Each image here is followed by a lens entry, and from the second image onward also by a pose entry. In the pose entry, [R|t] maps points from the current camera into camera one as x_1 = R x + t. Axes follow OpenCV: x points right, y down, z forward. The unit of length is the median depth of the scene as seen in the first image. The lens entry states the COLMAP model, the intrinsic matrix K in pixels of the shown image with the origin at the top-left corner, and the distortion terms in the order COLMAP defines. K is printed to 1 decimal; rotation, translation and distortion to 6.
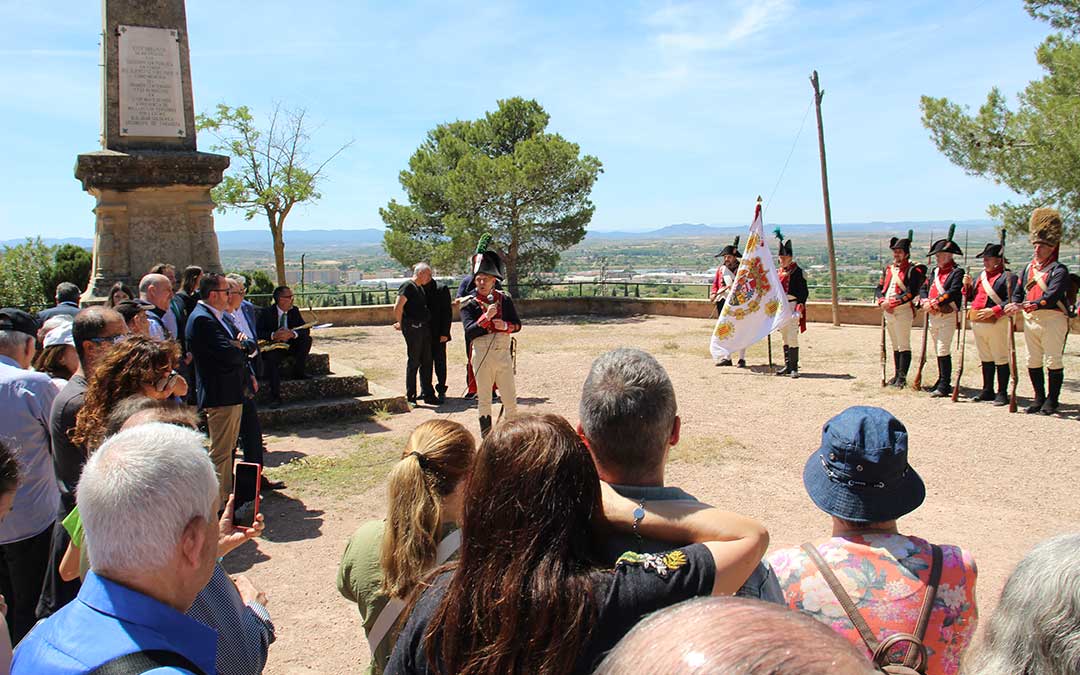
lens RADIAL K [[843.3, 0, 504.0], [0, 843.3, 334.9], [0, 0, 1]] dist [-0.079126, 0.008020]
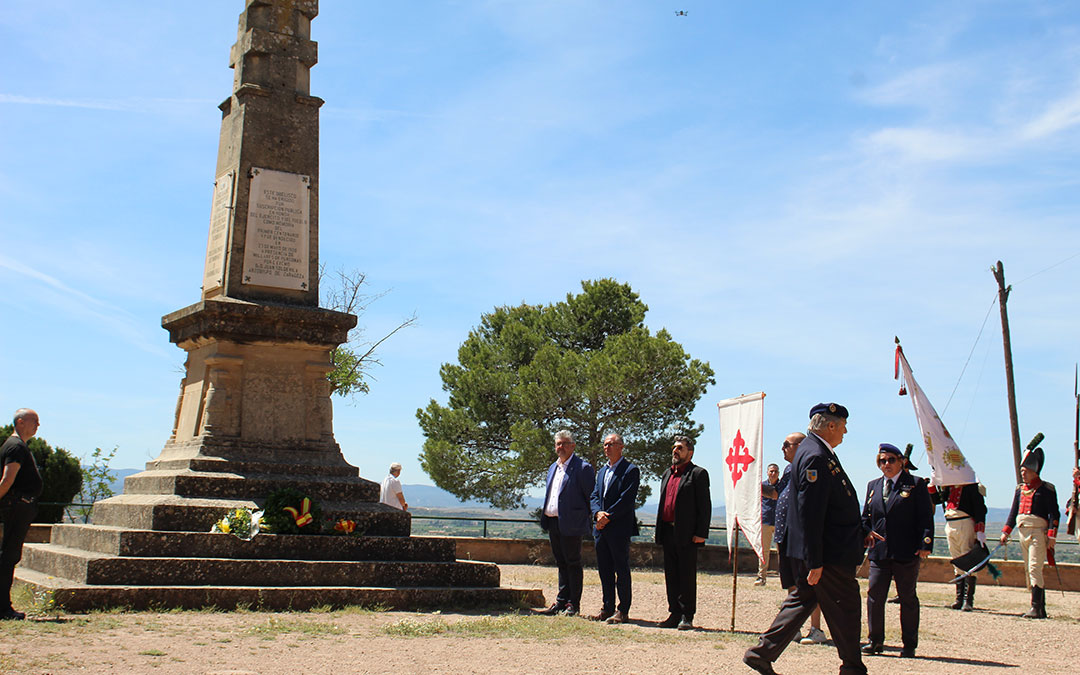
lens RADIAL K [[1339.8, 0, 516.5], [0, 1339.8, 355.5], [0, 0, 1]] dist [-0.003763, 0.035736]
pose [[0.998271, 0.058557, 0.005100, -0.161936], [-0.055980, 0.973605, -0.221266, 0.141660], [-0.017922, 0.220598, 0.975200, -0.415776]]
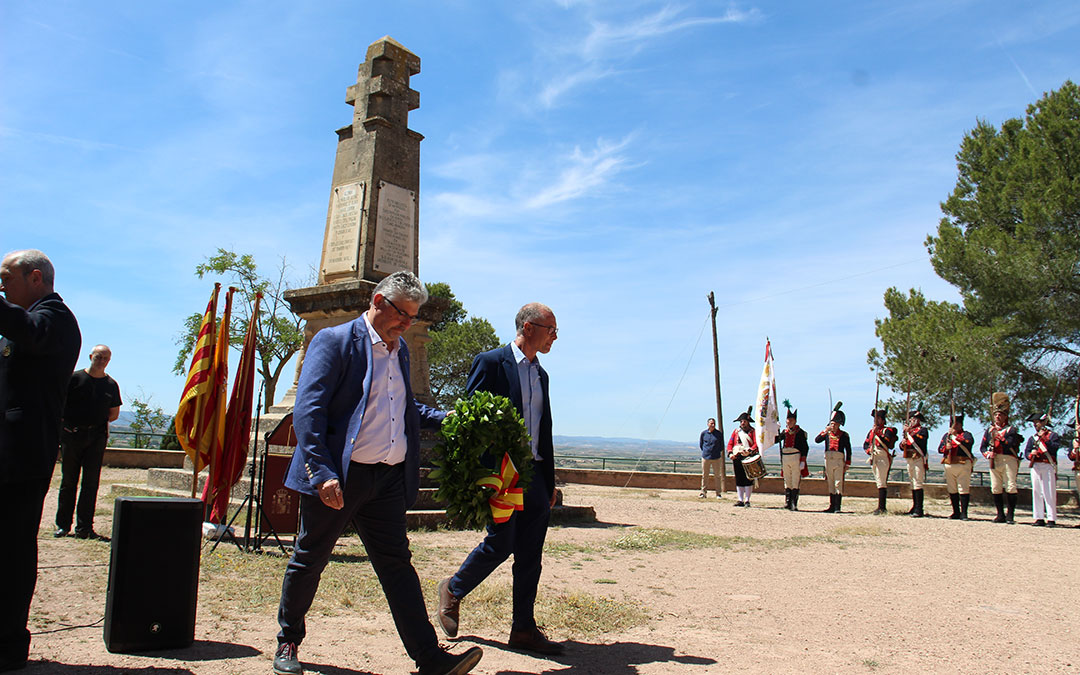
lens RADIAL K [[915.1, 0, 537.7], [0, 915.1, 338.9], [0, 0, 1]] dist [-0.187567, 0.188913]
pose [[0.920234, 0.108581, 0.376004, -0.704206], [-0.018978, 0.971993, -0.234243, 0.144585], [-0.390907, 0.208422, 0.896522, -0.211585]]
